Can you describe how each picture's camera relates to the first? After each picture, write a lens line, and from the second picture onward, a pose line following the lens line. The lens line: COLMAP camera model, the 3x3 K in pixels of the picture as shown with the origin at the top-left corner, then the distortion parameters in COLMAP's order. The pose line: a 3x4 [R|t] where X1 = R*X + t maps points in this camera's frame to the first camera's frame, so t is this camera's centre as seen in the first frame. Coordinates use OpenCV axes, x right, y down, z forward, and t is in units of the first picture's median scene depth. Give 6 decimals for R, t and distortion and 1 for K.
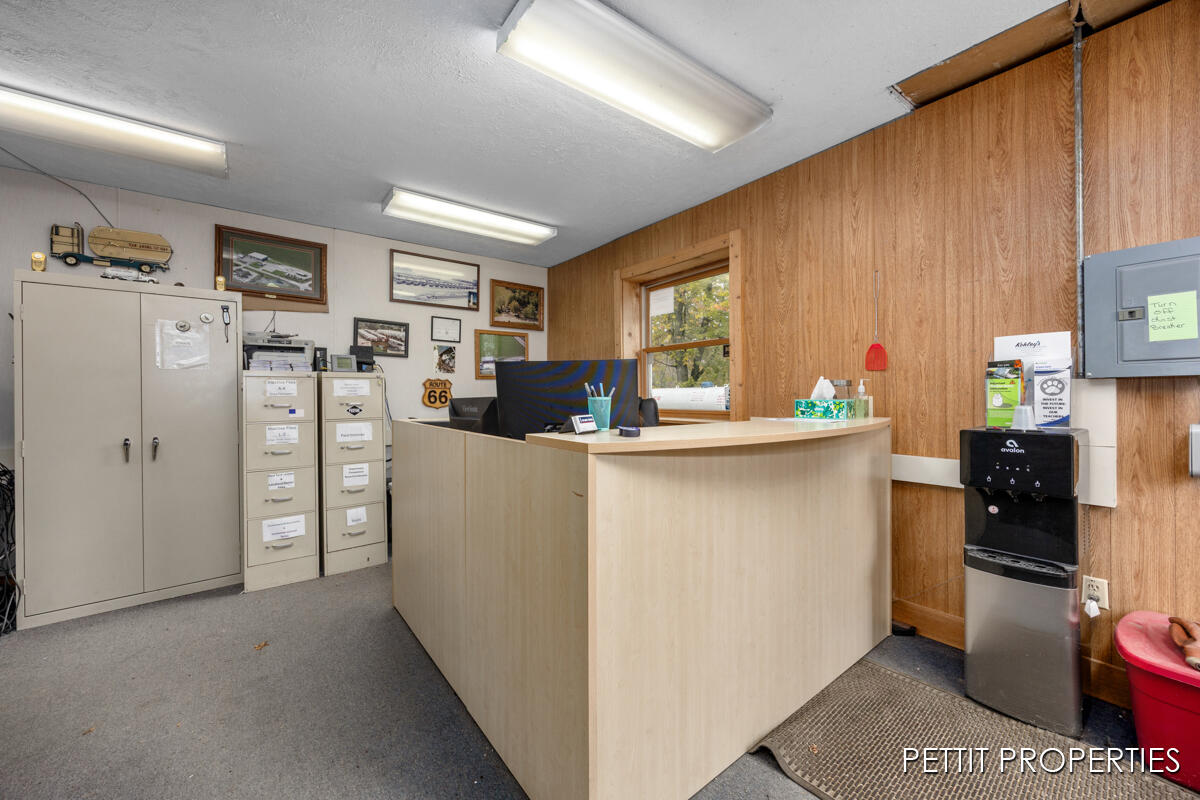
lens RADIAL K [[454.0, 0, 600.7], [0, 454.0, 392.9], [0, 0, 1]] dist [-0.000664, -0.000159]
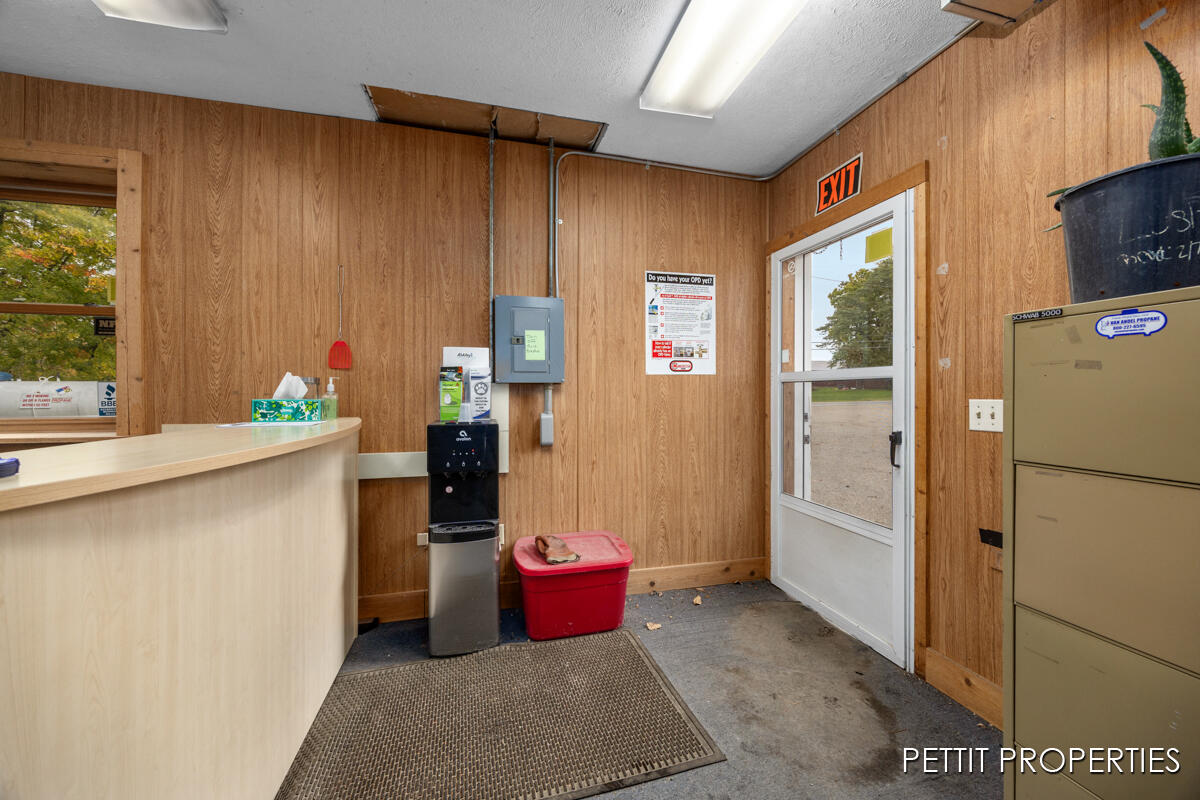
lens RADIAL K [[454.0, 0, 600.7], [0, 454.0, 392.9], [0, 0, 1]] dist [-0.000664, -0.000159]
pose [[0.391068, 0.007558, 0.920331, -0.070891], [-0.007771, 0.999958, -0.004909, 0.002296], [-0.920329, -0.005232, 0.391110, 0.127105]]
